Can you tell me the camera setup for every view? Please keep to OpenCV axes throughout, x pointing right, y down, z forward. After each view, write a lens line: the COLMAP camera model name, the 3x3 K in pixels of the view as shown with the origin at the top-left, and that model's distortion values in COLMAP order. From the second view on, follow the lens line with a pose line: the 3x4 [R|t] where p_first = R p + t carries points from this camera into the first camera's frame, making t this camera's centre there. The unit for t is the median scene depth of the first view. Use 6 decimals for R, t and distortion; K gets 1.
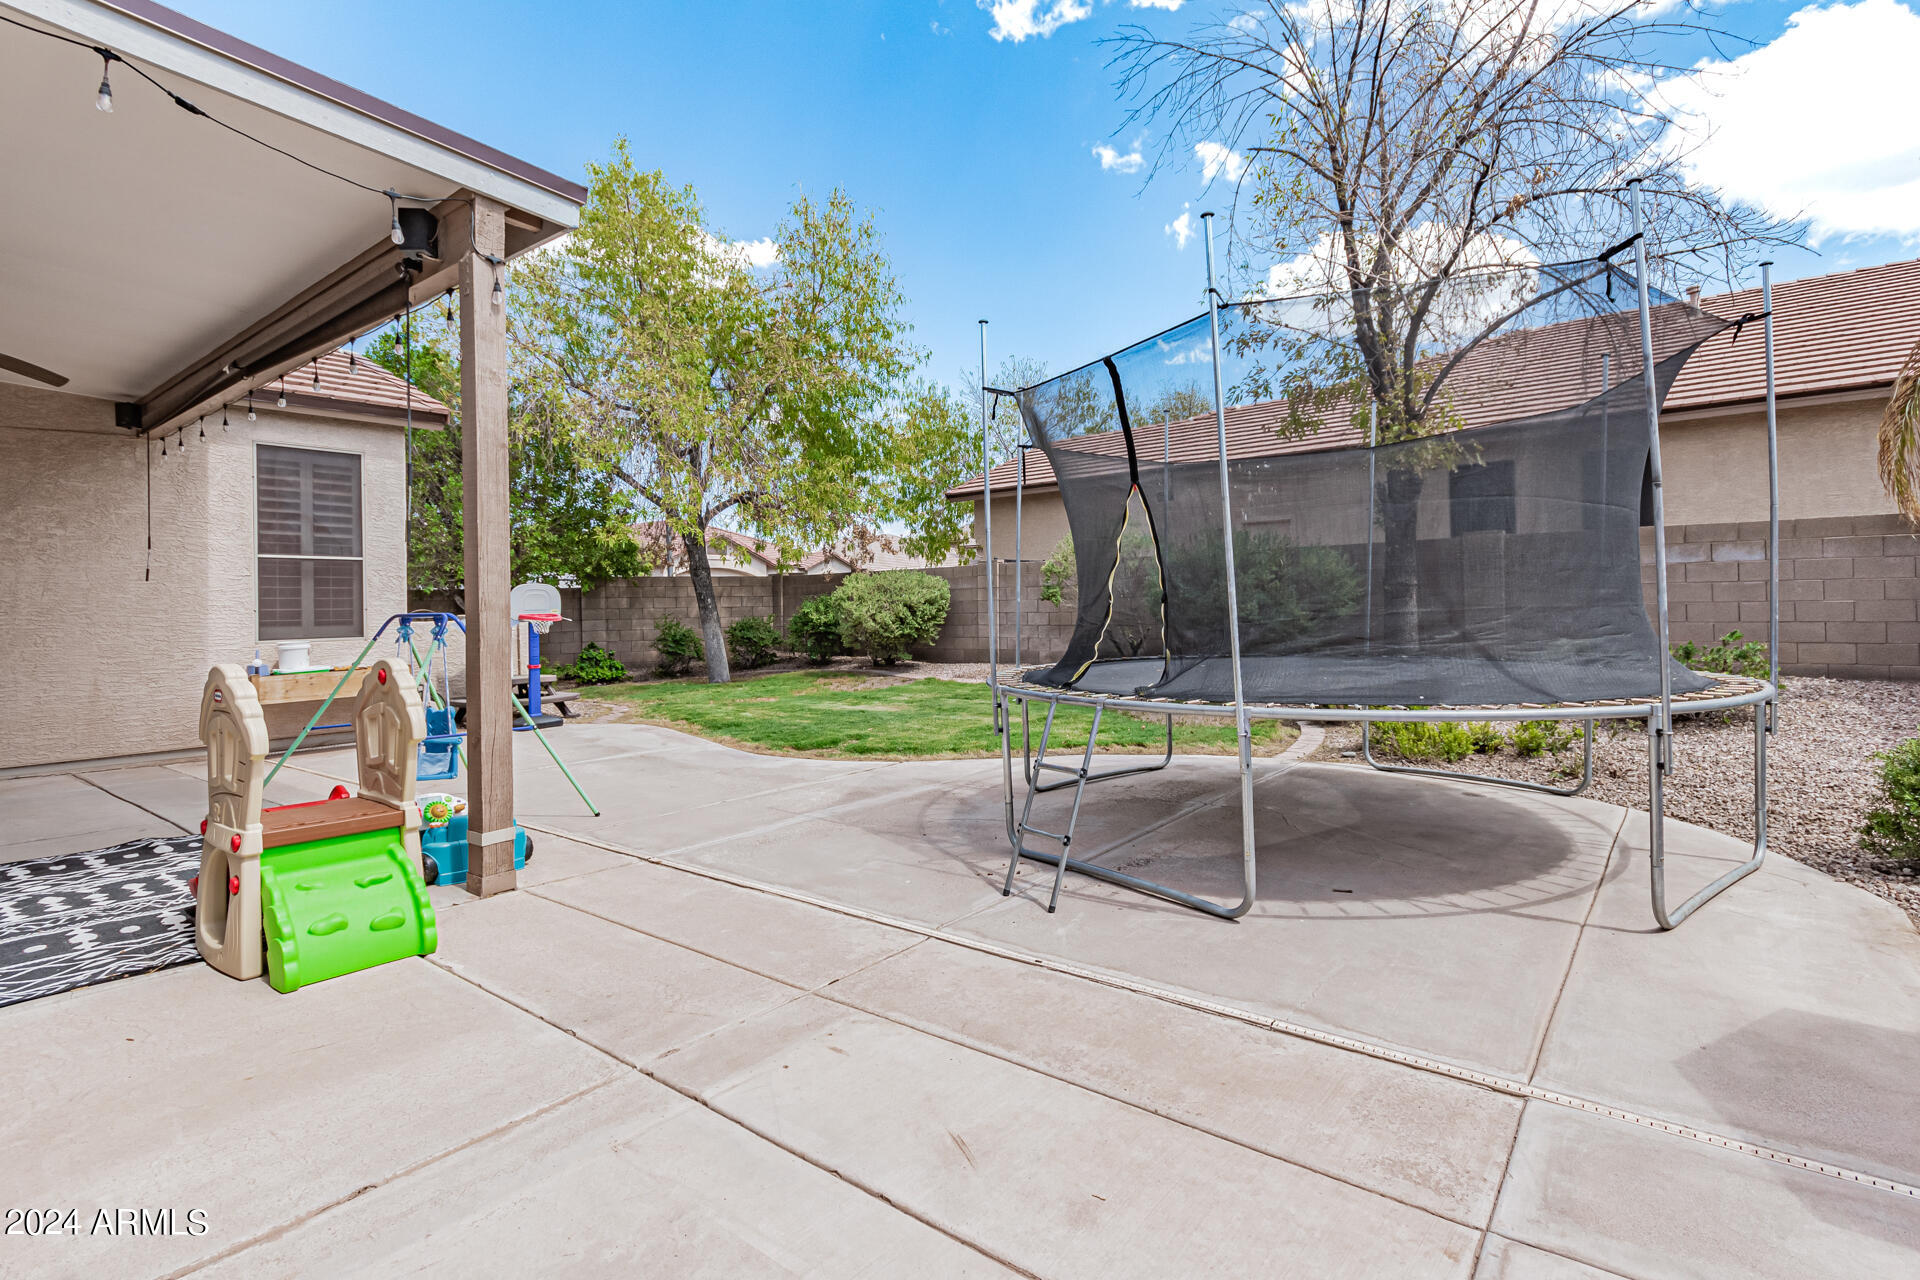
lens RADIAL K [[915.9, 0, 970.4], [0, 915.9, 592.6], [0, 0, 1]] dist [0.014560, 0.000370]
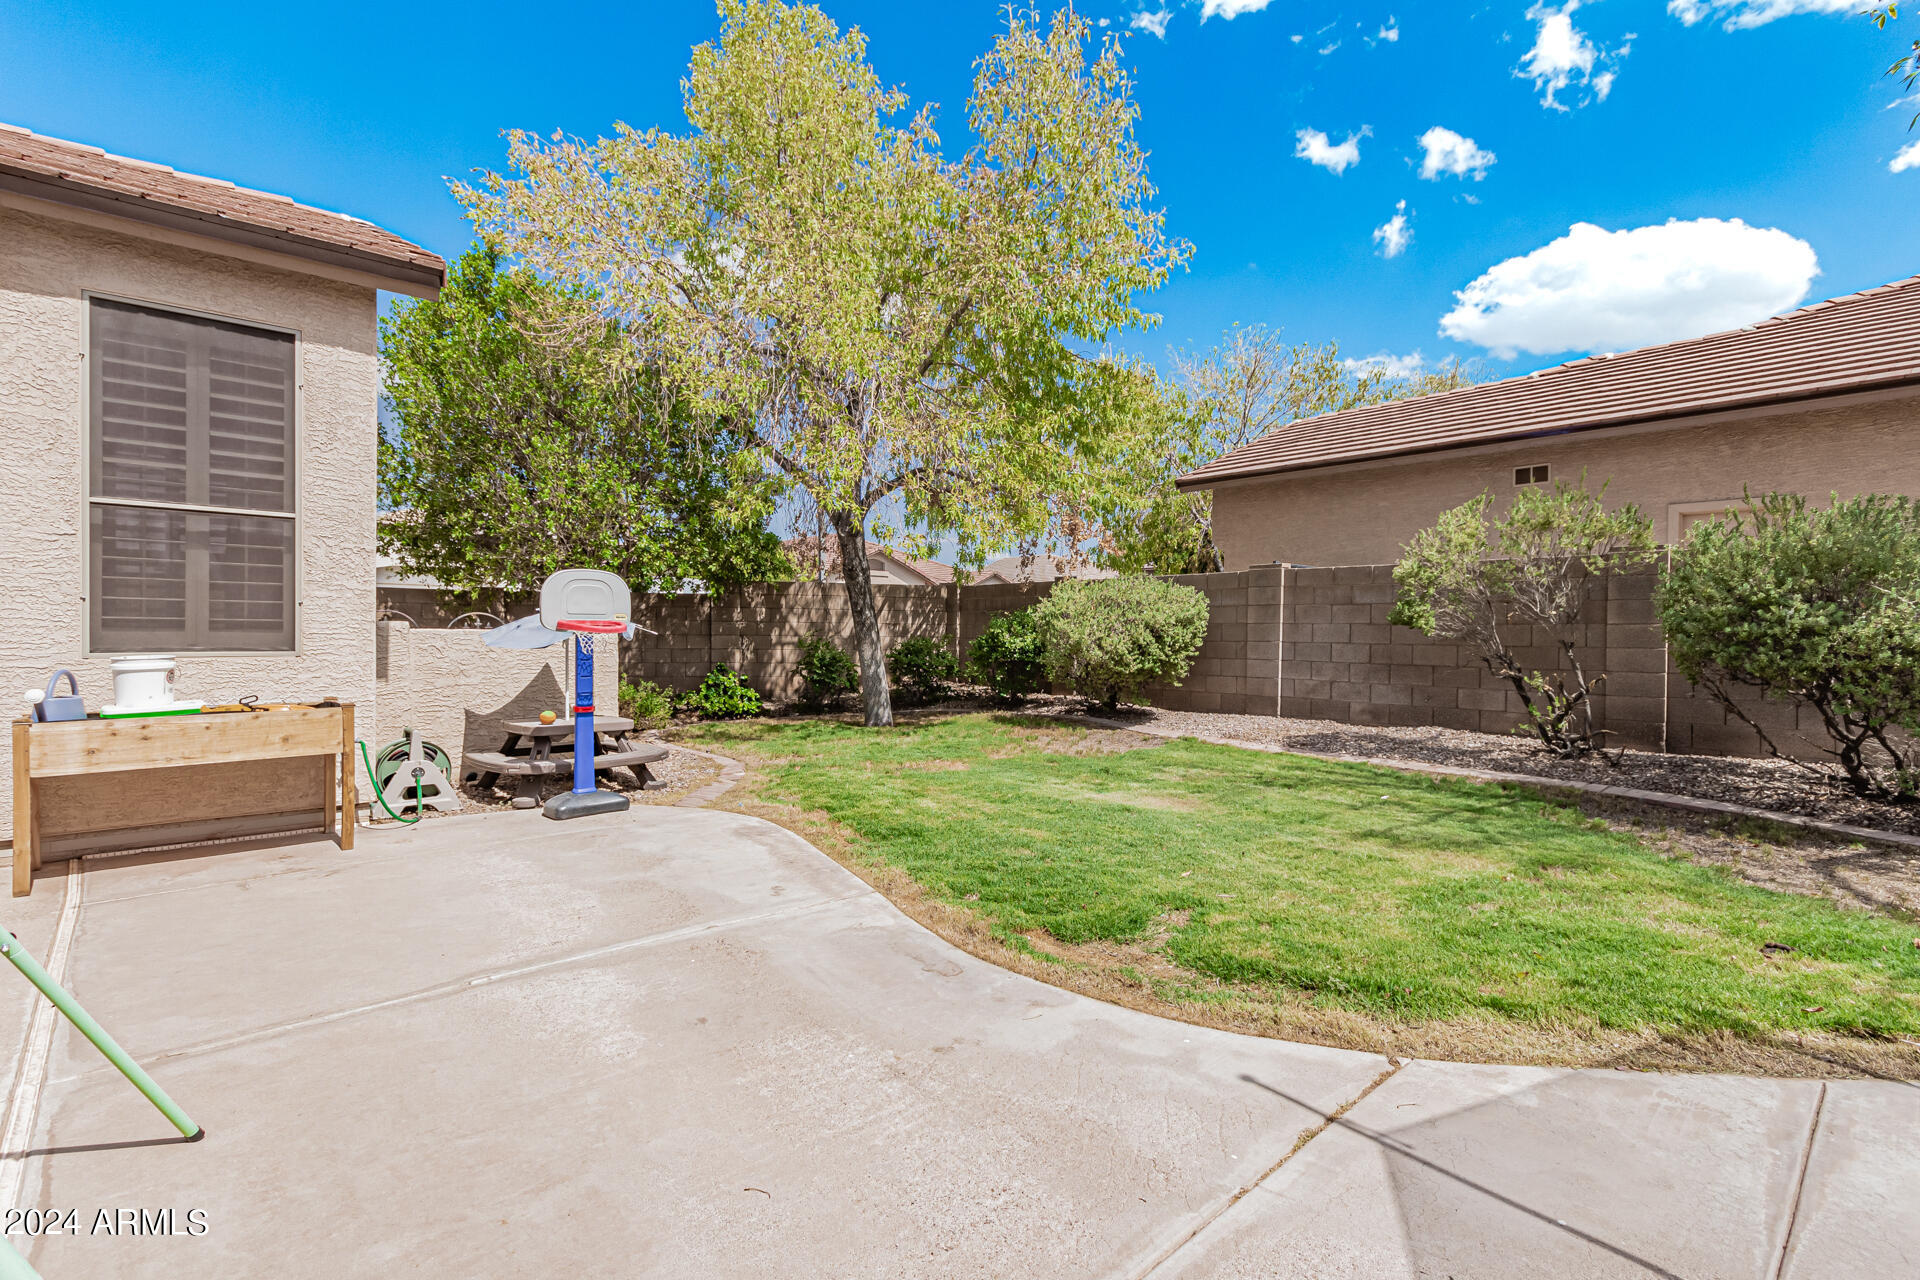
lens RADIAL K [[906.7, 0, 961.7], [0, 906.7, 649.7], [0, 0, 1]] dist [0.009263, -0.000211]
pose [[0.985038, 0.032557, -0.169234, -0.091641], [-0.026638, 0.998955, 0.037127, 0.009174], [0.170266, -0.032063, 0.984876, 0.312962]]
